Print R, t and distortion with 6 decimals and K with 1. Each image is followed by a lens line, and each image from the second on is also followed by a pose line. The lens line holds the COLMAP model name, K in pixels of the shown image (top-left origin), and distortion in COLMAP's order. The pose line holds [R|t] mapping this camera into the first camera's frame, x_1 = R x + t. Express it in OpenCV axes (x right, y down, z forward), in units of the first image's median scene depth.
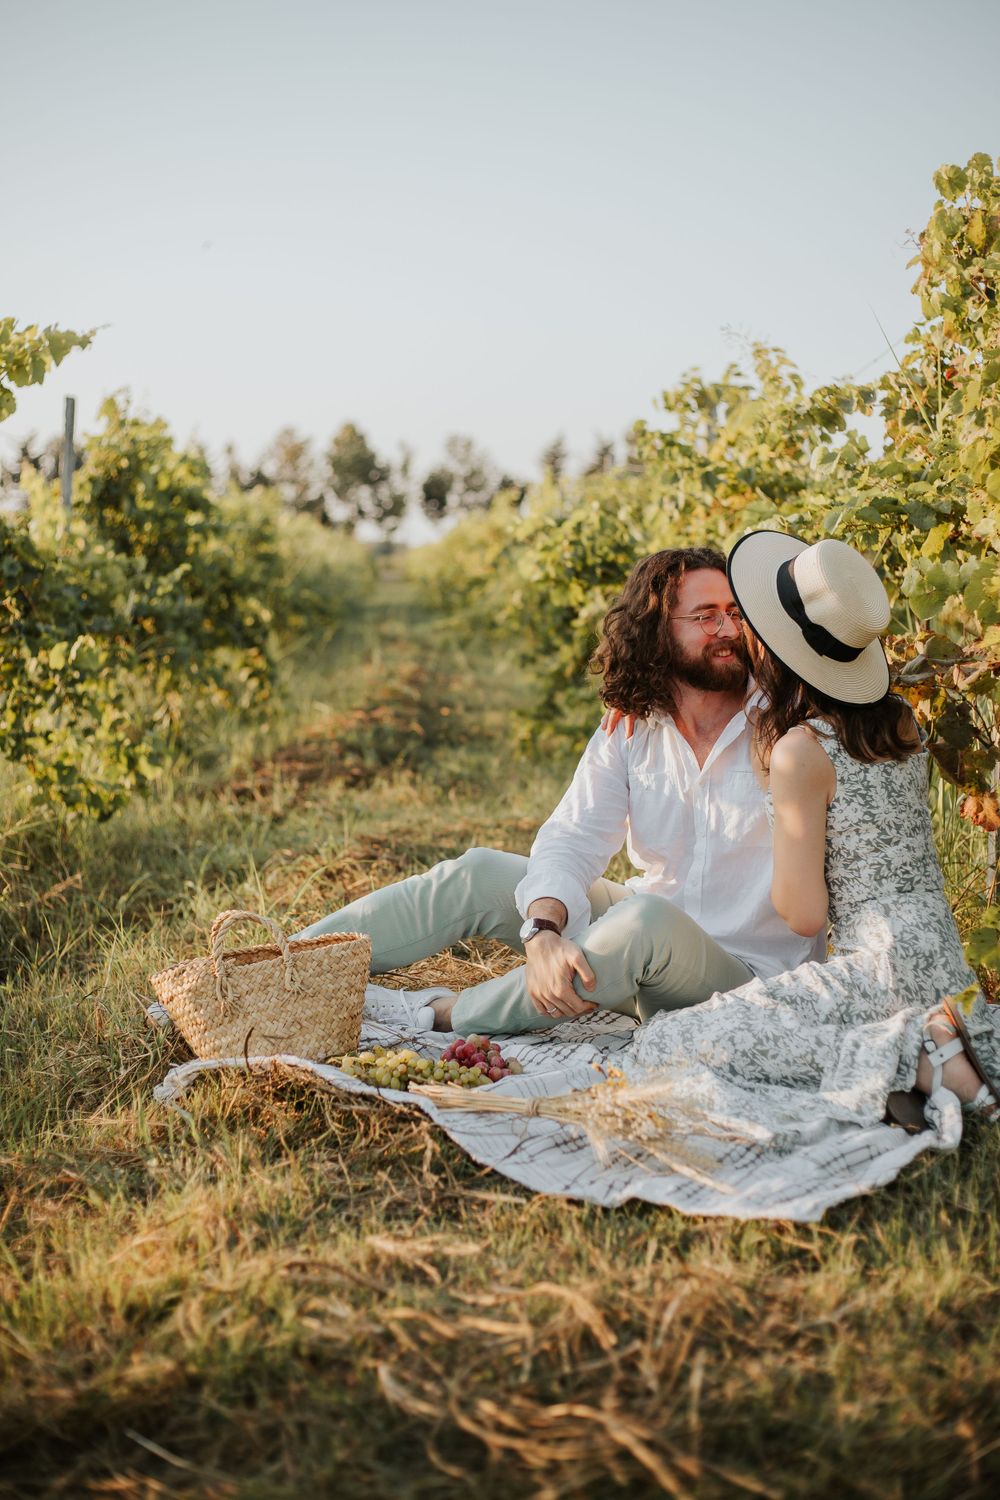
lens RADIAL K [[2165.6, 0, 500.0], [0, 2165.6, 750.0], [0, 0, 1]] dist [-0.092508, -0.062827]
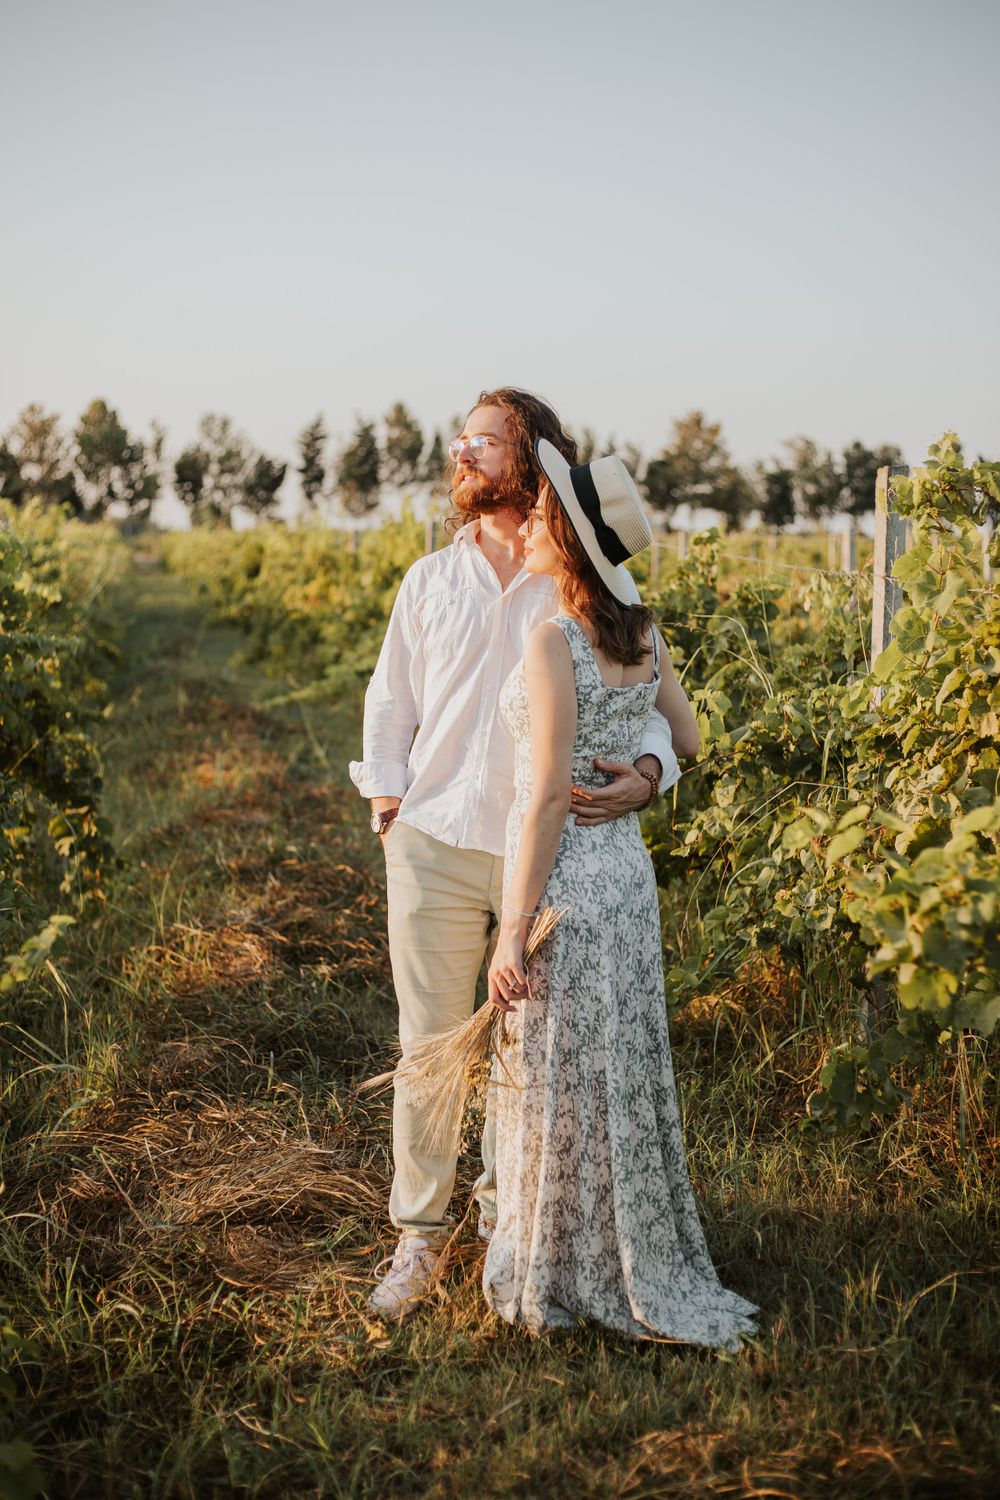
lens RADIAL K [[2169.6, 0, 500.0], [0, 2169.6, 750.0], [0, 0, 1]] dist [-0.100973, -0.069329]
pose [[0.993122, -0.001239, 0.117075, -0.120726], [0.000026, 0.999946, 0.010360, -0.136106], [-0.117081, -0.010285, 0.993069, 0.615034]]
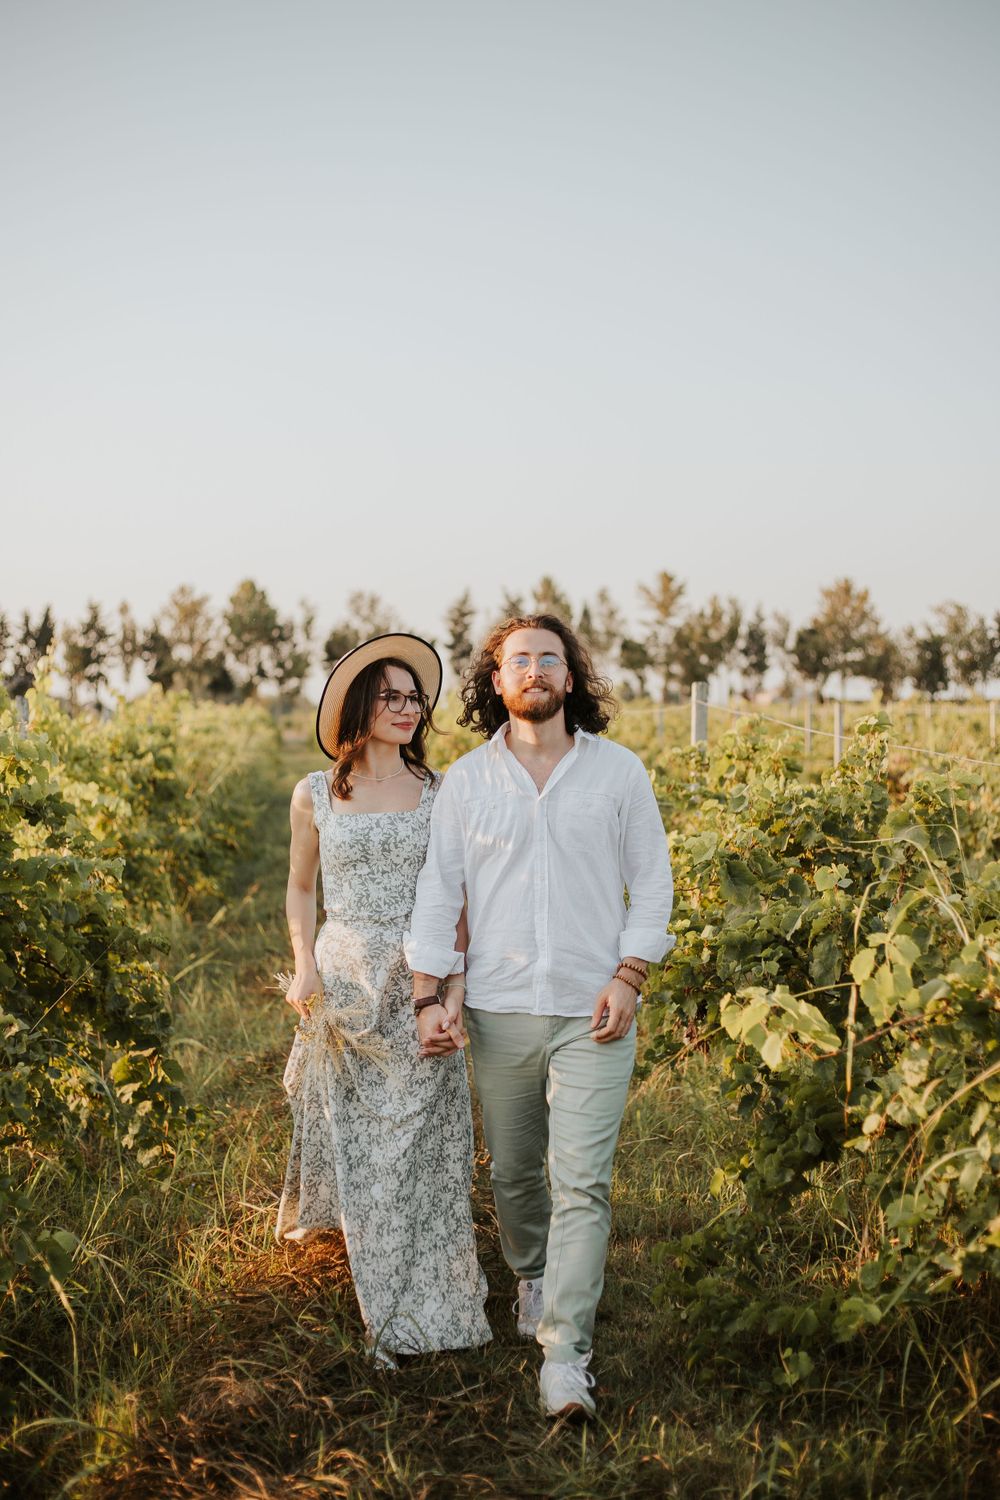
lens RADIAL K [[2165.6, 0, 500.0], [0, 2165.6, 750.0], [0, 0, 1]] dist [-0.092508, -0.062827]
pose [[0.998835, -0.009847, 0.047237, -0.087710], [0.013110, 0.997510, -0.069291, -0.162149], [-0.046437, 0.069830, 0.996477, 0.801801]]
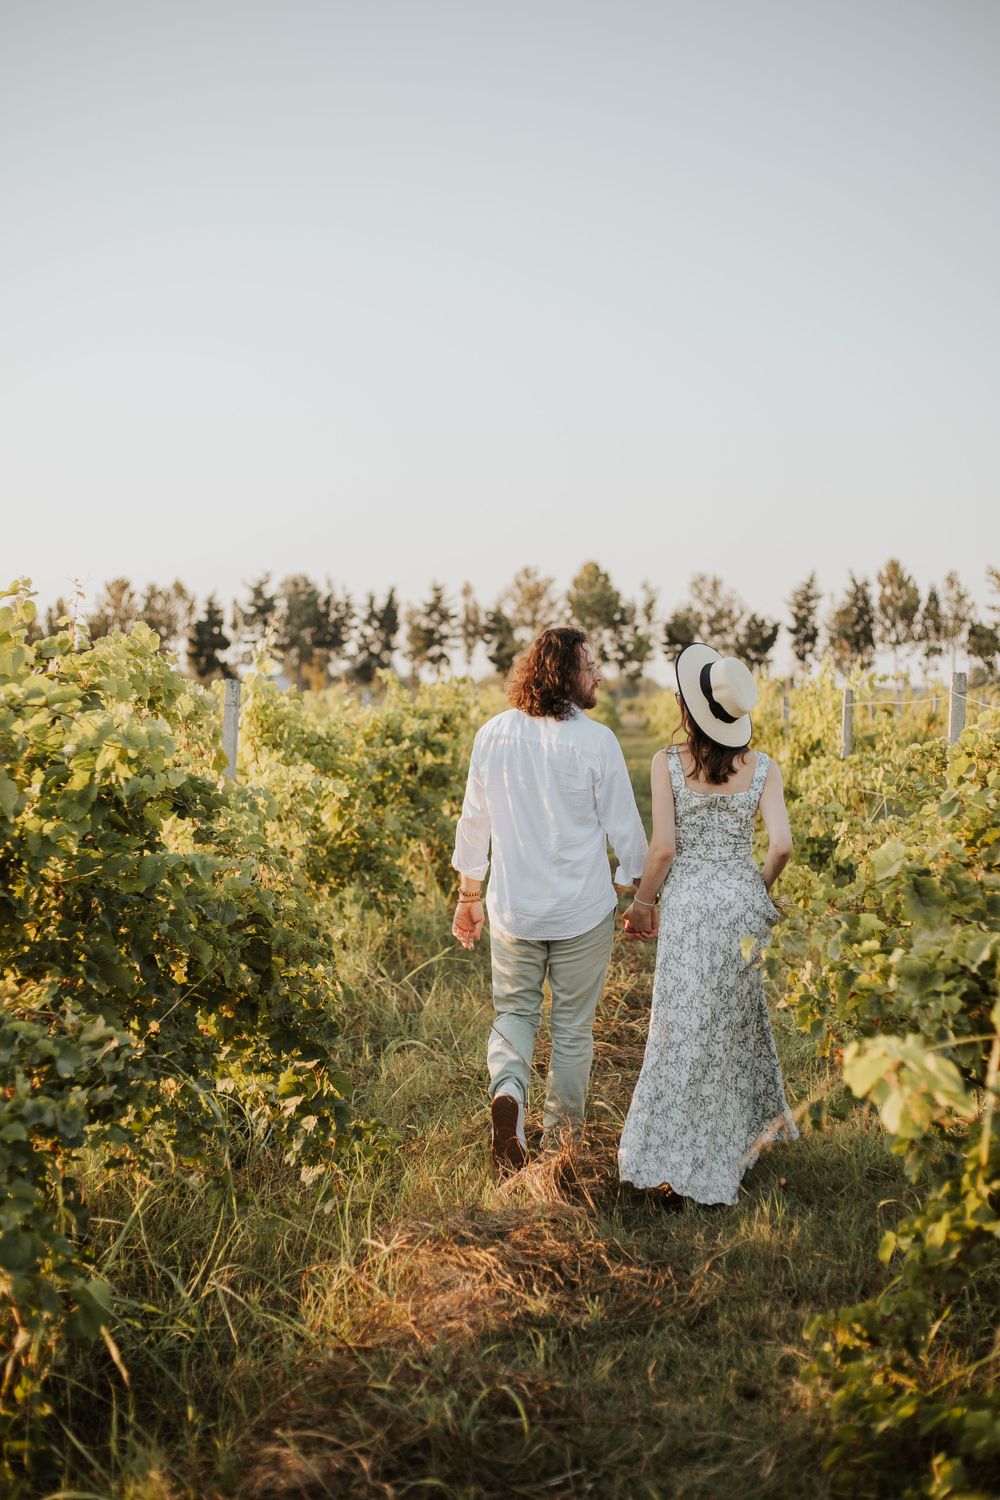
lens RADIAL K [[2175.8, 0, 500.0], [0, 2175.8, 750.0], [0, 0, 1]] dist [-0.109274, -0.016282]
pose [[0.993625, 0.004721, -0.112635, -0.013694], [-0.011757, 0.998014, -0.061881, -0.172700], [0.112119, 0.062811, 0.991708, 0.896422]]
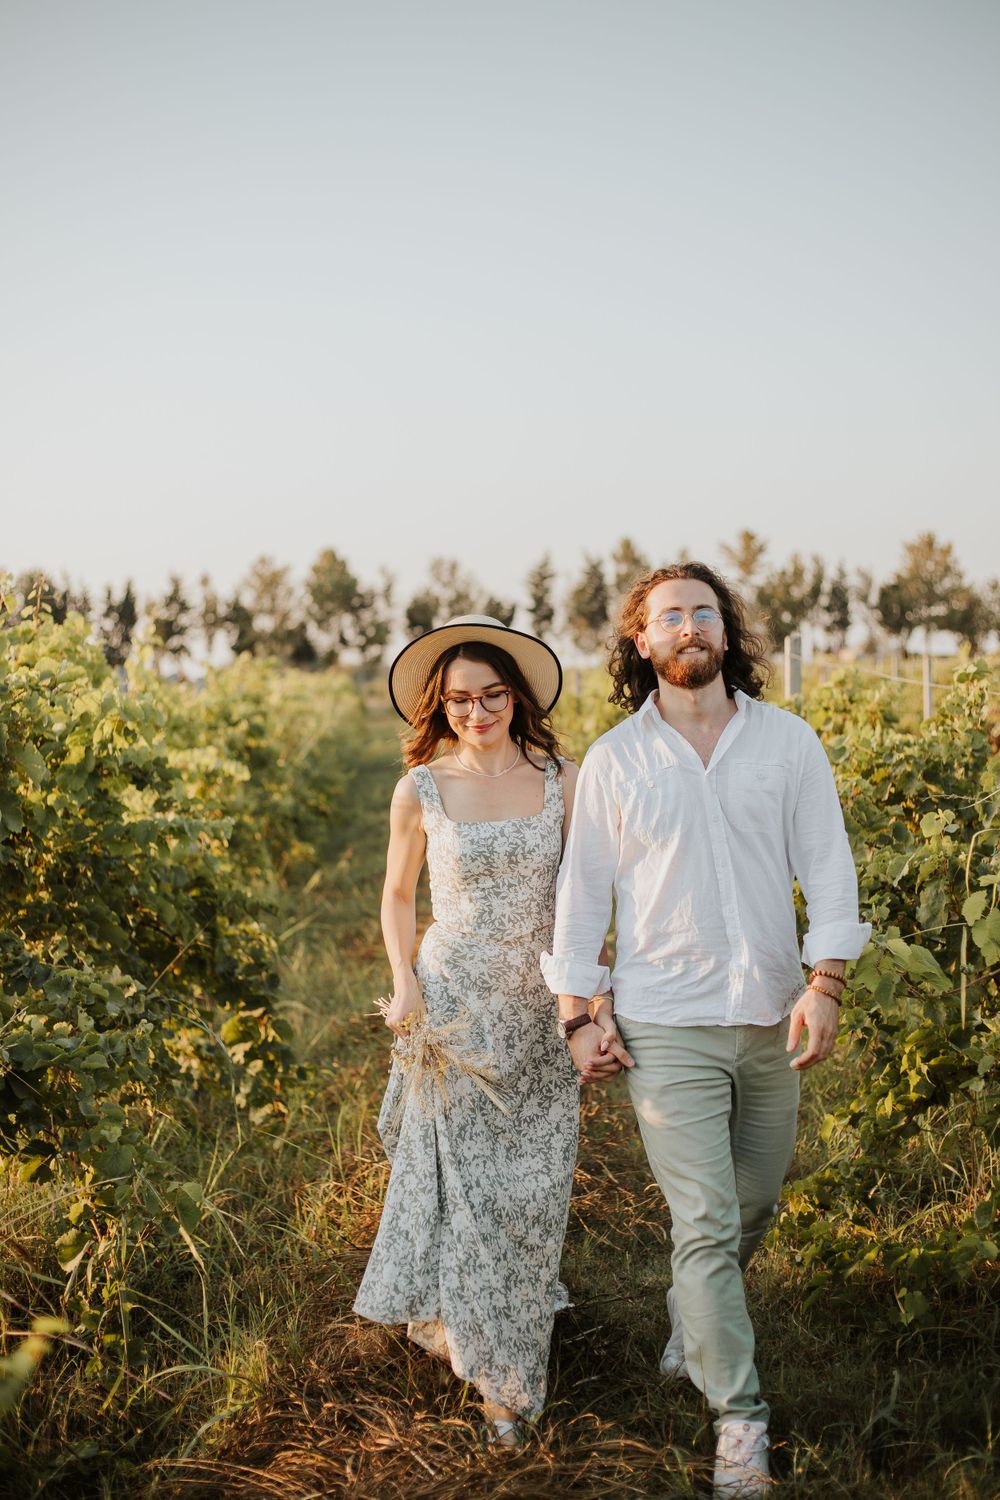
lens RADIAL K [[2169.6, 0, 500.0], [0, 2169.6, 750.0], [0, 0, 1]] dist [-0.100973, -0.069329]
pose [[0.999446, -0.032164, 0.008602, -0.096672], [0.032580, 0.998027, -0.053672, -0.158256], [-0.006859, 0.053923, 0.998522, 0.791003]]
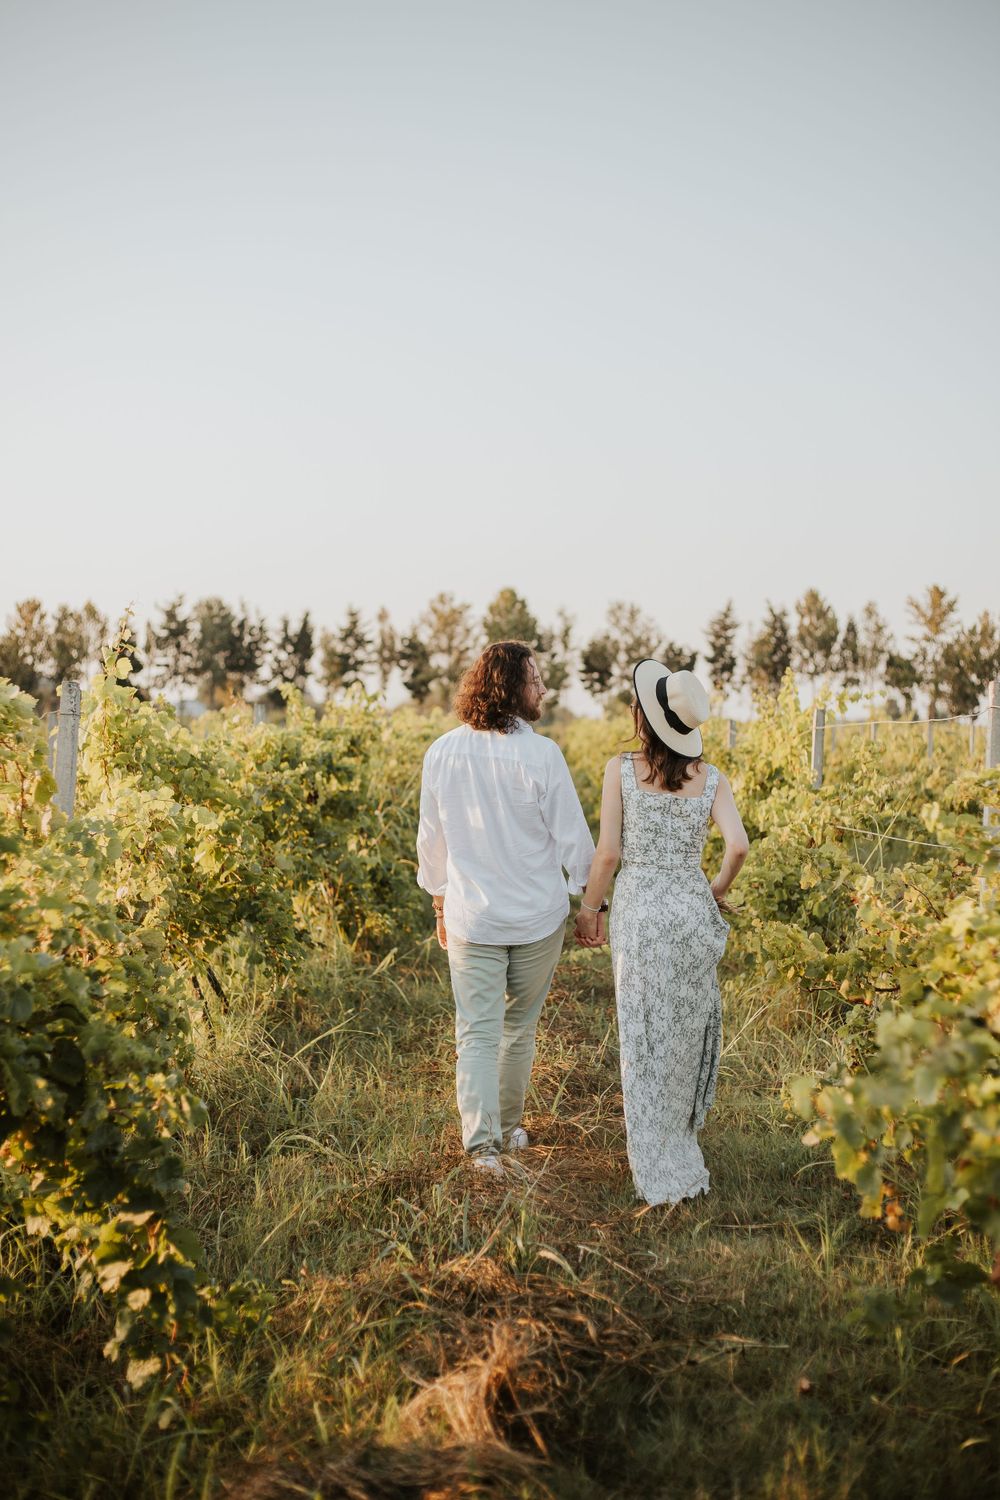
lens RADIAL K [[2165.6, 0, 500.0], [0, 2165.6, 750.0], [0, 0, 1]] dist [-0.092508, -0.062827]
pose [[0.997208, 0.012968, -0.073544, -0.047307], [-0.018511, 0.996998, -0.075189, -0.190578], [0.072348, 0.076340, 0.994454, 1.195937]]
